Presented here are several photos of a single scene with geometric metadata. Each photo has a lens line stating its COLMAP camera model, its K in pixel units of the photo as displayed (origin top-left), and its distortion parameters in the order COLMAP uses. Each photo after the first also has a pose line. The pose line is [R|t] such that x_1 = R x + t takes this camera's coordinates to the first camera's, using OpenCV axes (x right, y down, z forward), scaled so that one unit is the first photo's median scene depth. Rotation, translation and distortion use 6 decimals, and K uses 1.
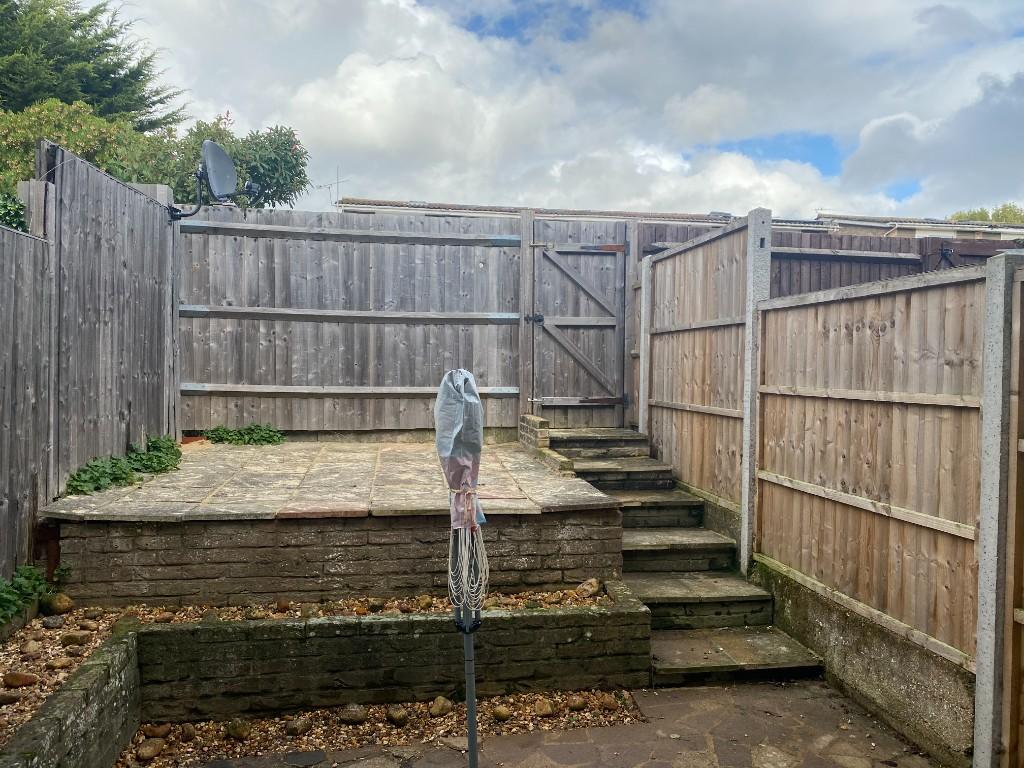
lens RADIAL K [[776.9, 0, 517.4], [0, 776.9, 382.6], [0, 0, 1]] dist [0.092636, -0.162924]
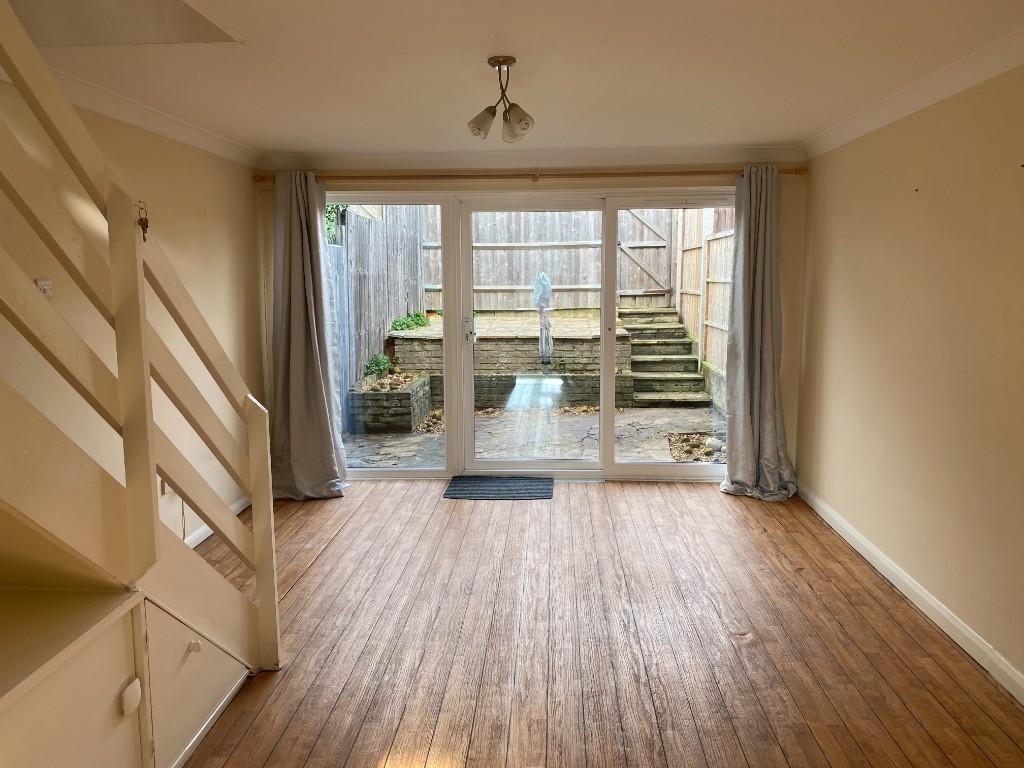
lens RADIAL K [[776.9, 0, 517.4], [0, 776.9, 382.6], [0, 0, 1]] dist [0.092636, -0.162924]
pose [[0.975230, 0.010165, -0.220958, 0.205545], [0.014883, 0.993664, 0.111400, 0.028783], [0.220691, -0.111929, 0.968900, -0.790463]]
